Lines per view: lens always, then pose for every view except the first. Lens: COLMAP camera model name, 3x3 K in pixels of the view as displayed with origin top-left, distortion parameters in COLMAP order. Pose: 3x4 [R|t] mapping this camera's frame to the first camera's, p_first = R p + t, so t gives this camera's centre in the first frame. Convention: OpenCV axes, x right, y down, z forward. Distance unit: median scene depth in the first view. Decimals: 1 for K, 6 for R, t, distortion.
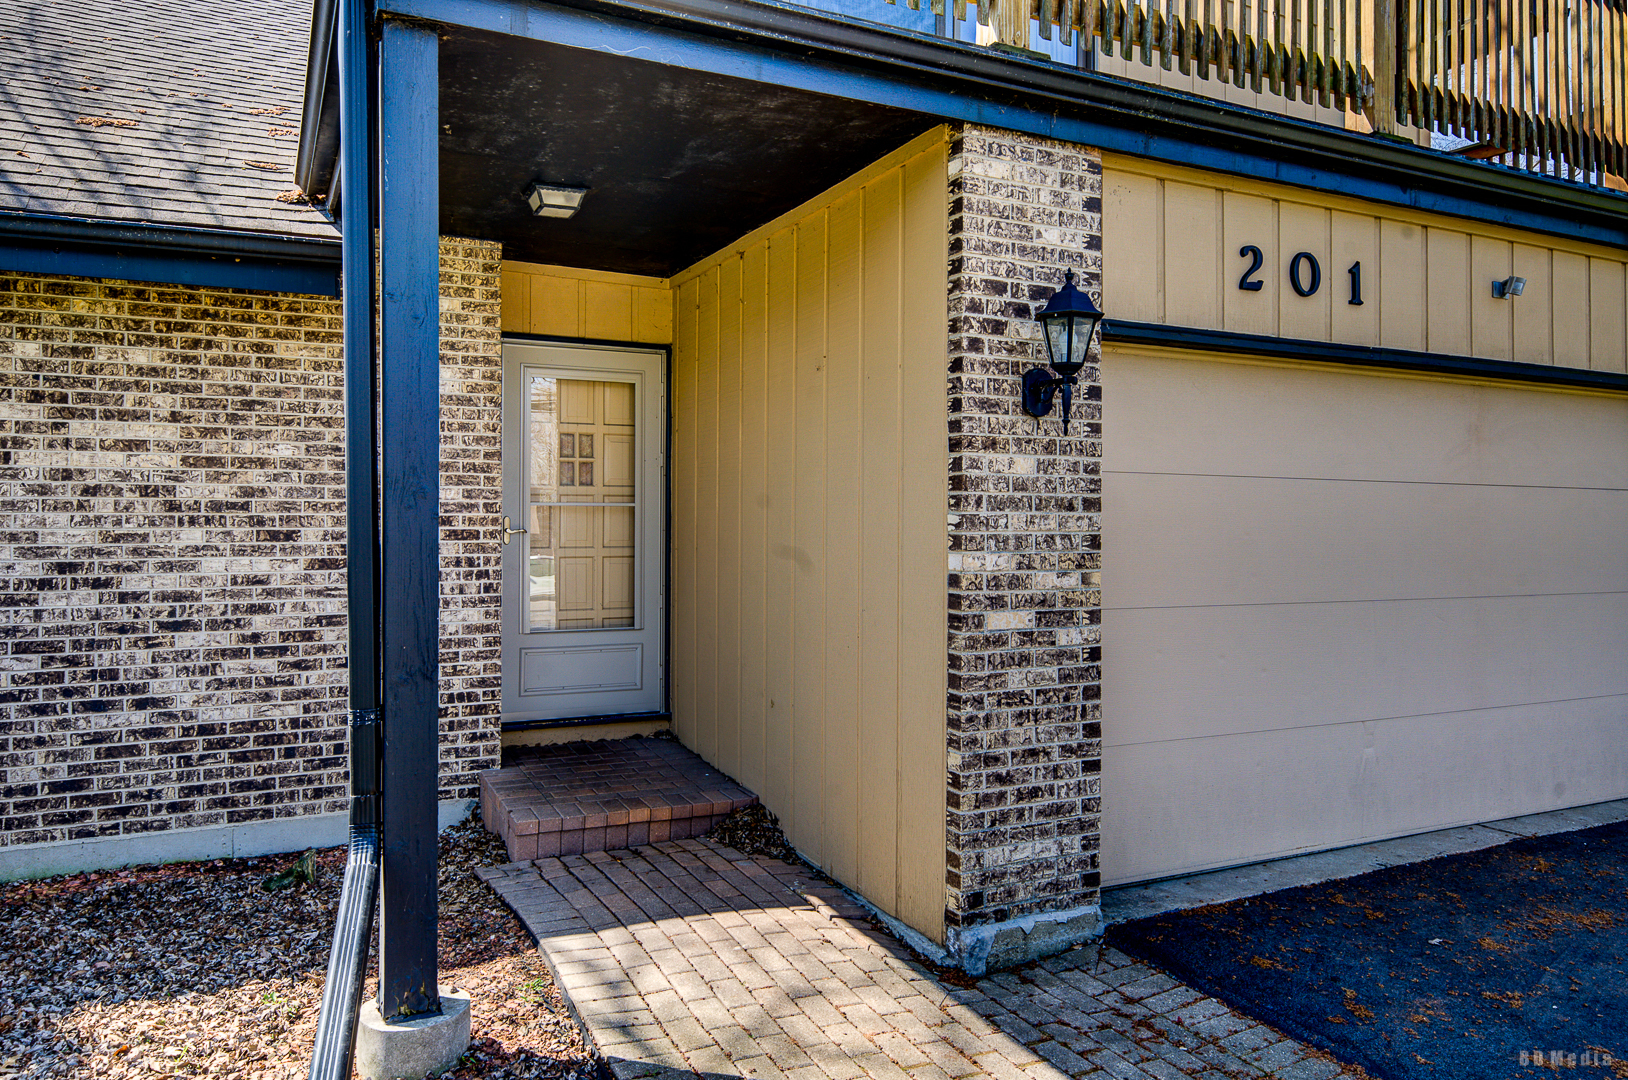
lens RADIAL K [[1091.5, 0, 772.1], [0, 1091.5, 503.4], [0, 0, 1]] dist [0.029351, -0.010797]
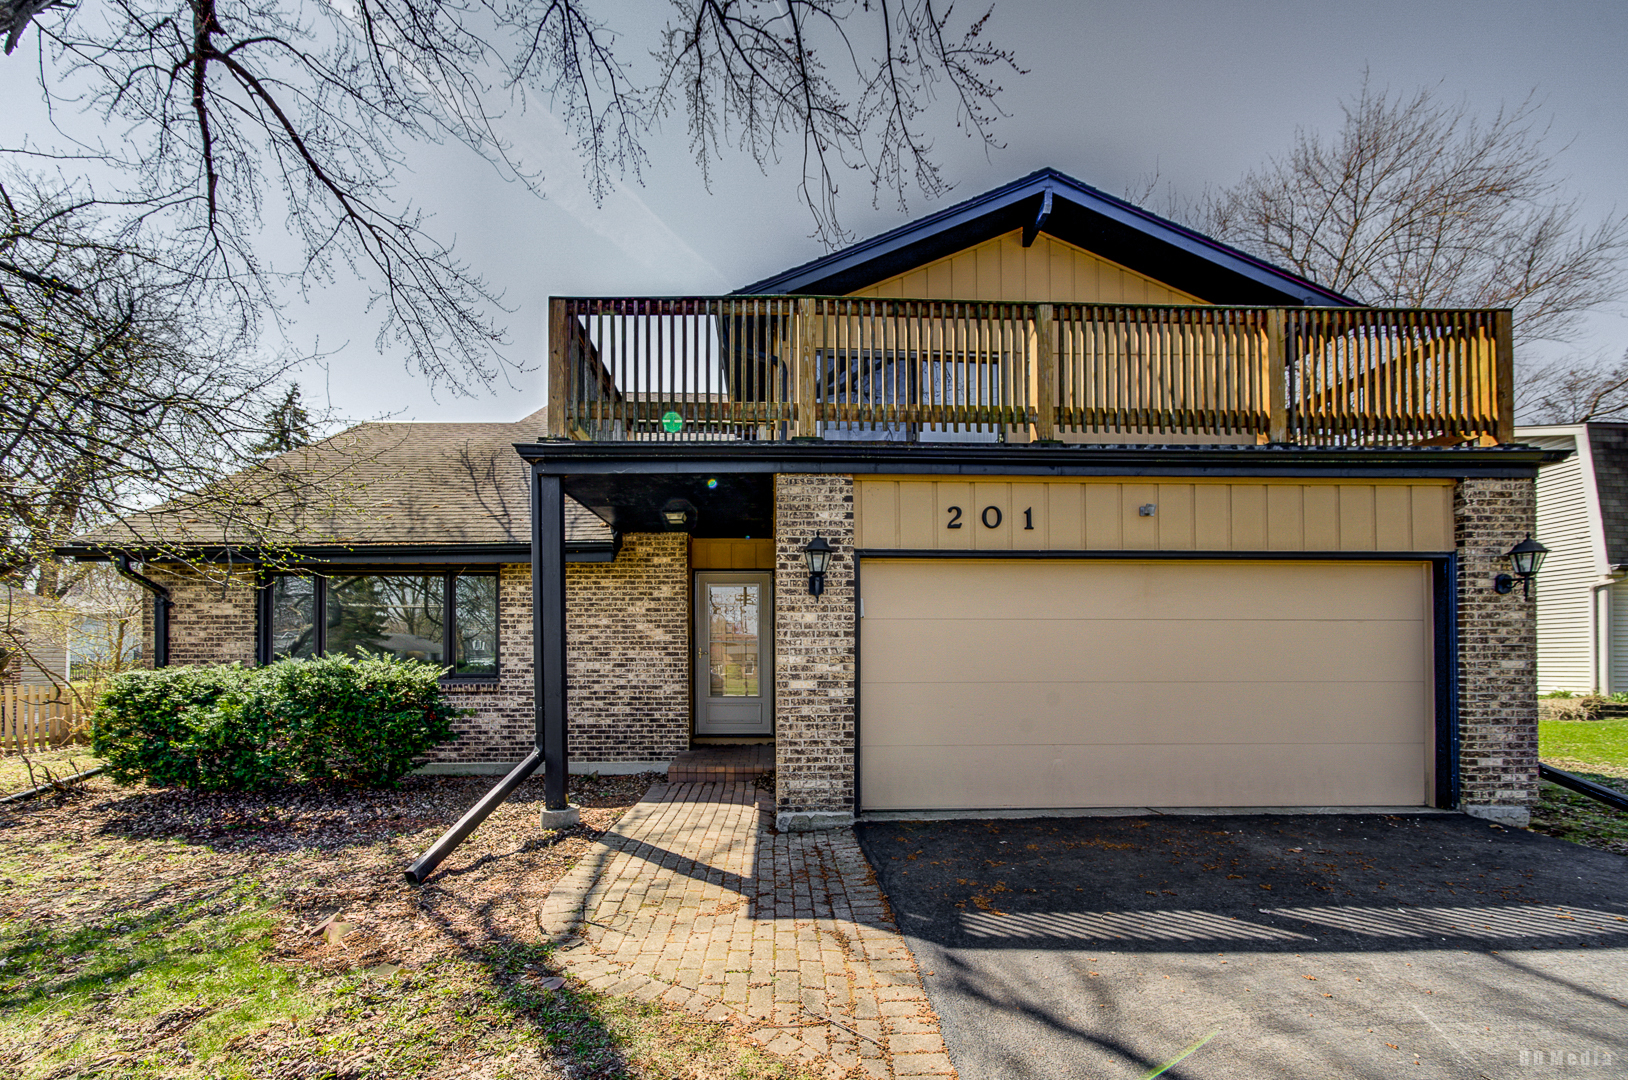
lens RADIAL K [[586.9, 0, 774.2], [0, 586.9, 661.6], [0, 0, 1]] dist [0.001076, 0.000277]
pose [[0.918544, -0.003461, -0.395303, 0.625837], [0.012472, 0.999718, 0.020228, 0.031229], [0.395121, -0.023511, 0.918328, -0.158786]]
